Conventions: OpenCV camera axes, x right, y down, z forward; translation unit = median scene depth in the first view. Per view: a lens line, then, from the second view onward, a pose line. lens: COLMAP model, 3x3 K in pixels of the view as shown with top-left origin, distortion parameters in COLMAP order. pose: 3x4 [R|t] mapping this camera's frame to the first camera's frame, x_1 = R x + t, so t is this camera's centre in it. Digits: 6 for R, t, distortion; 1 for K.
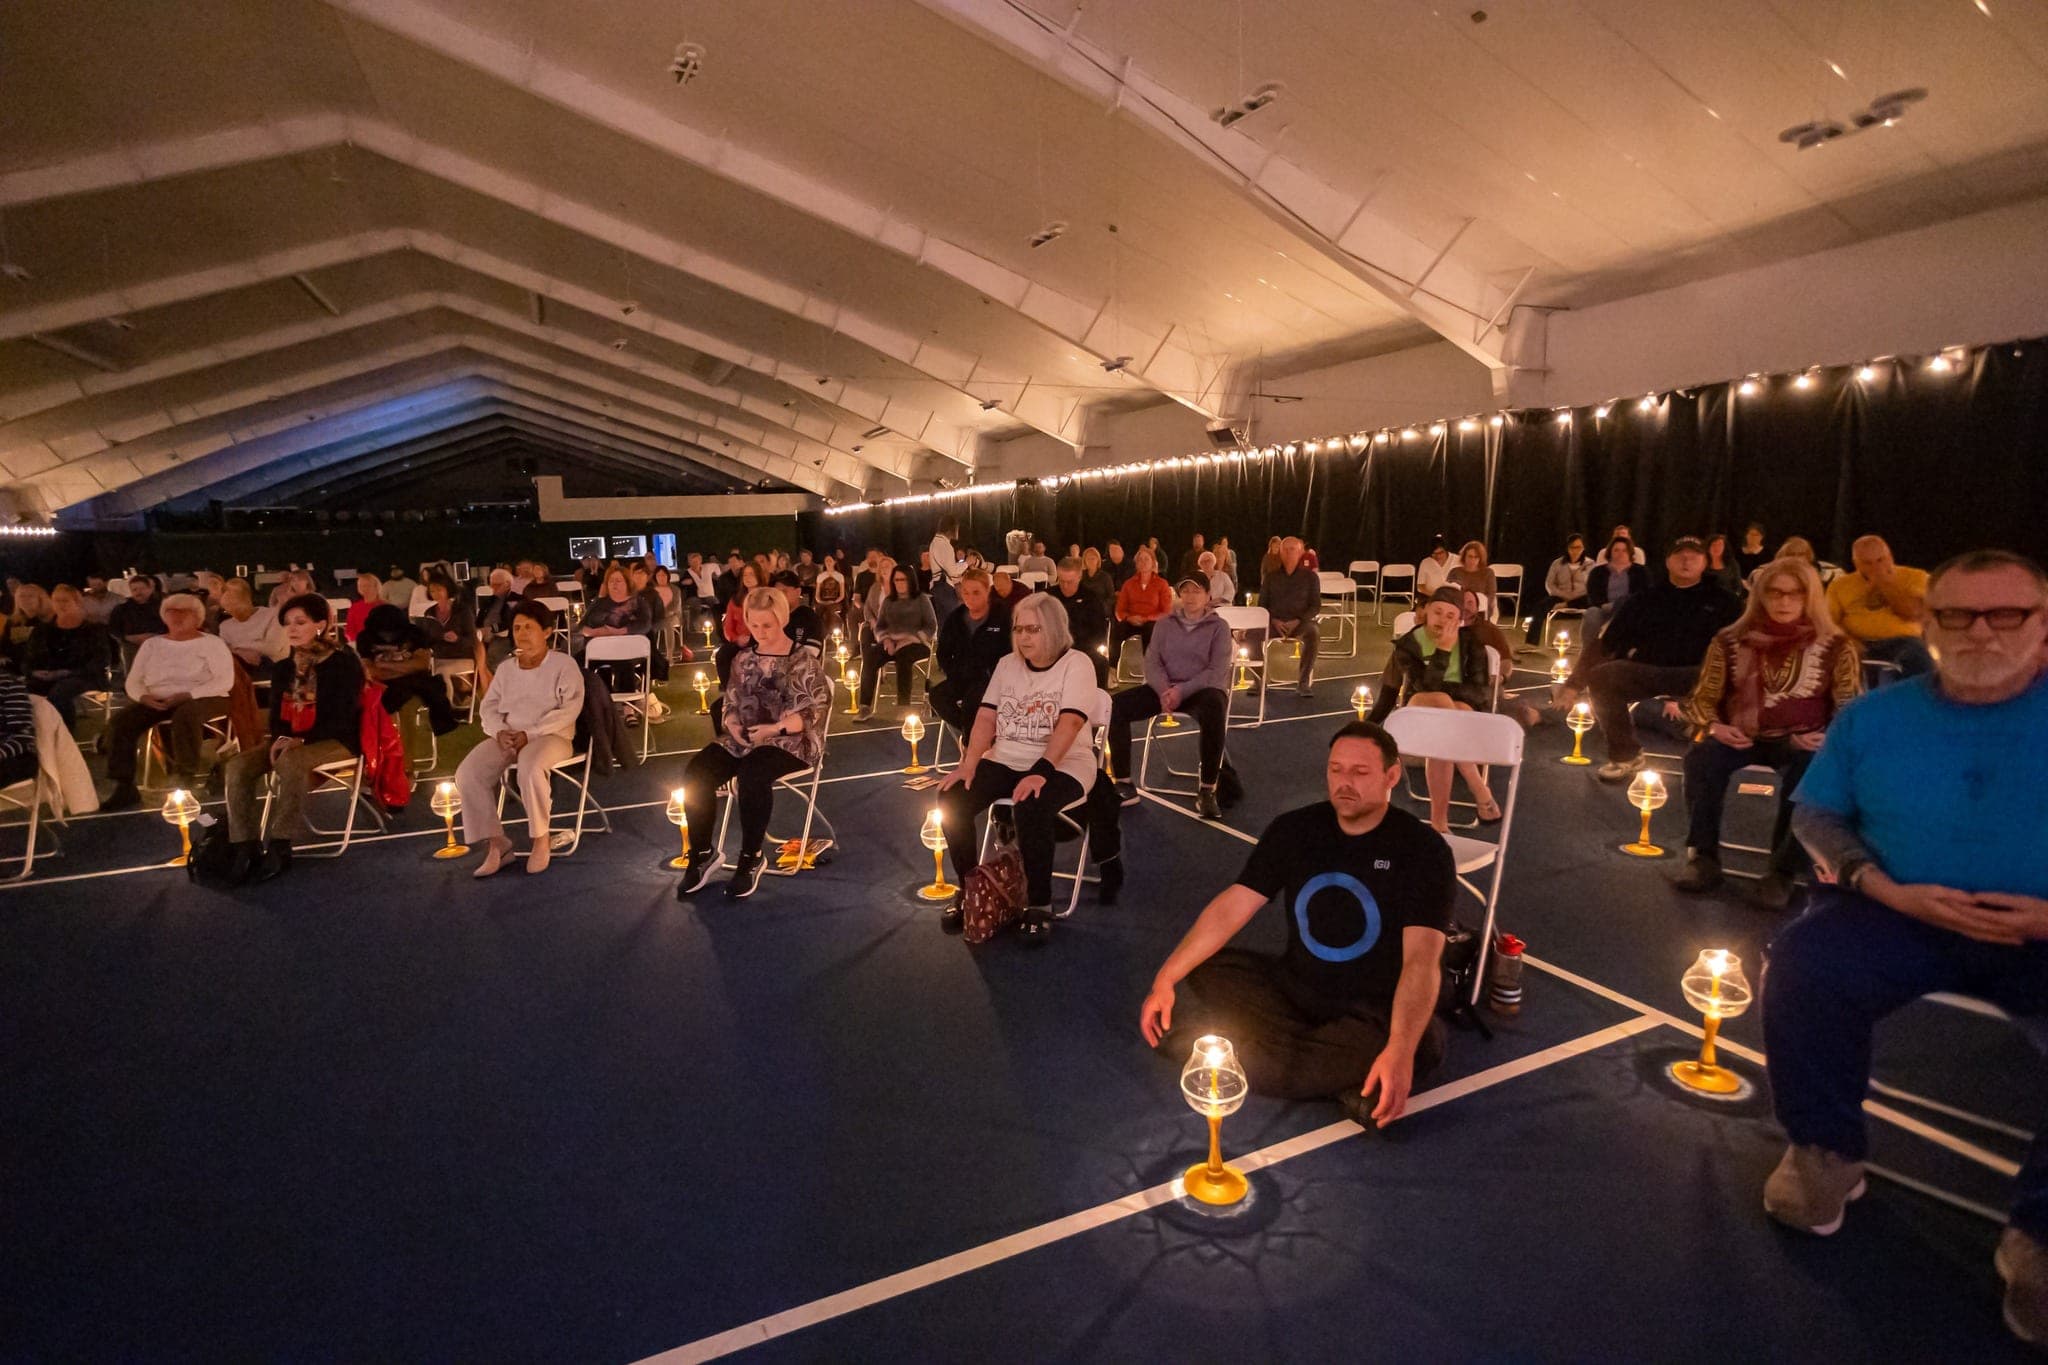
lens RADIAL K [[1001.7, 0, 1022.8], [0, 1001.7, 689.7], [0, 0, 1]] dist [-0.036775, 0.031836]
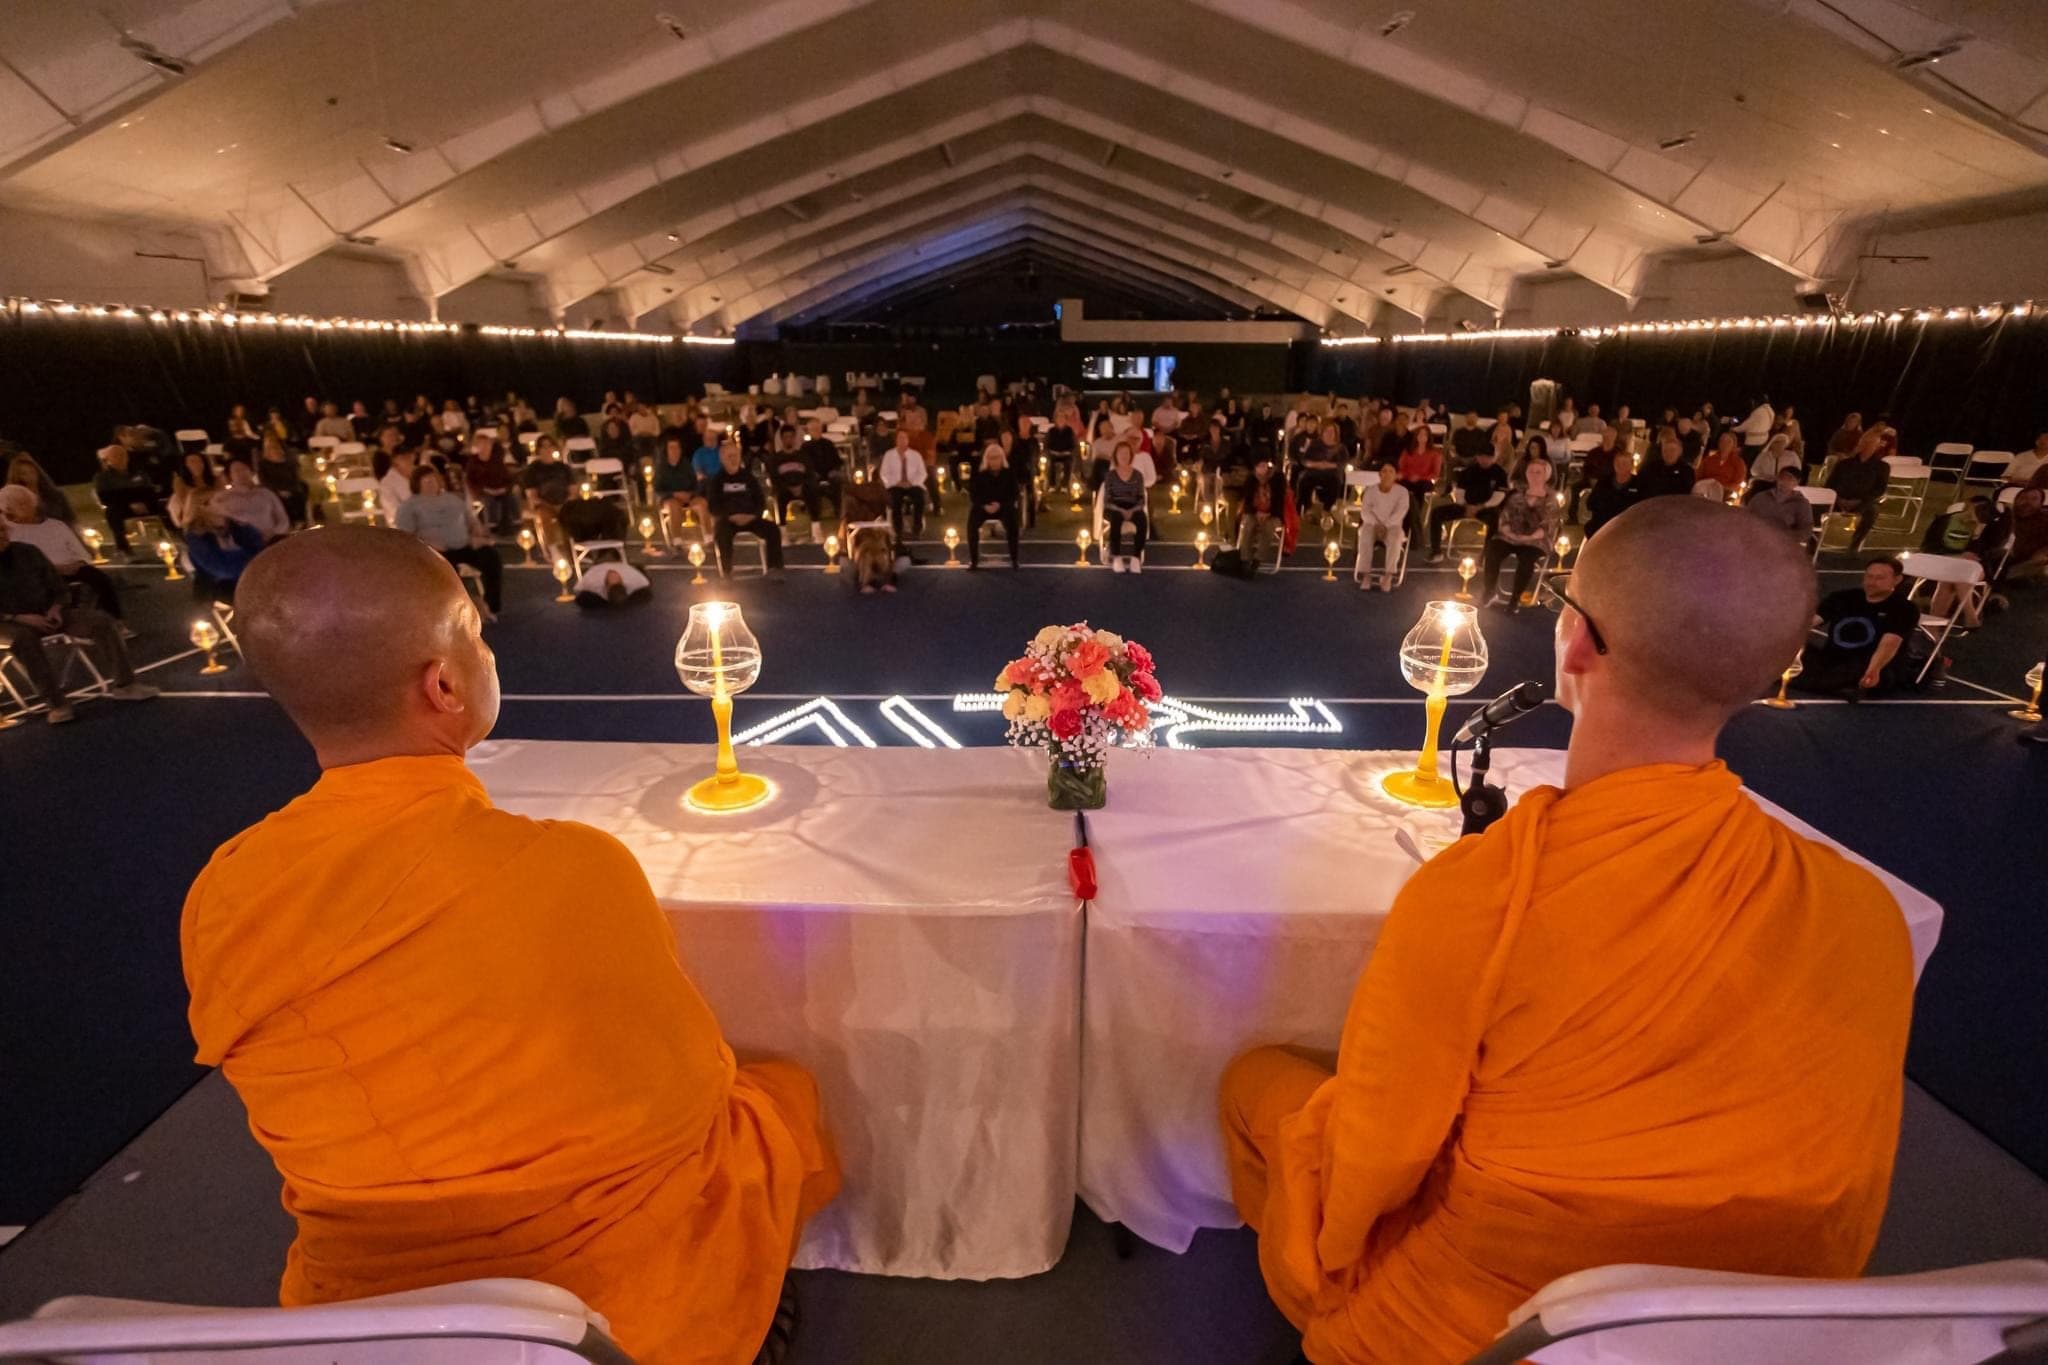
lens RADIAL K [[1001.7, 0, 1022.8], [0, 1001.7, 689.7], [0, 0, 1]] dist [-0.036775, 0.031836]
pose [[0.910331, 0.163260, -0.380320, -0.054424], [-0.095016, 0.976807, 0.191886, 0.007937], [0.402827, -0.138544, 0.904730, -0.187512]]
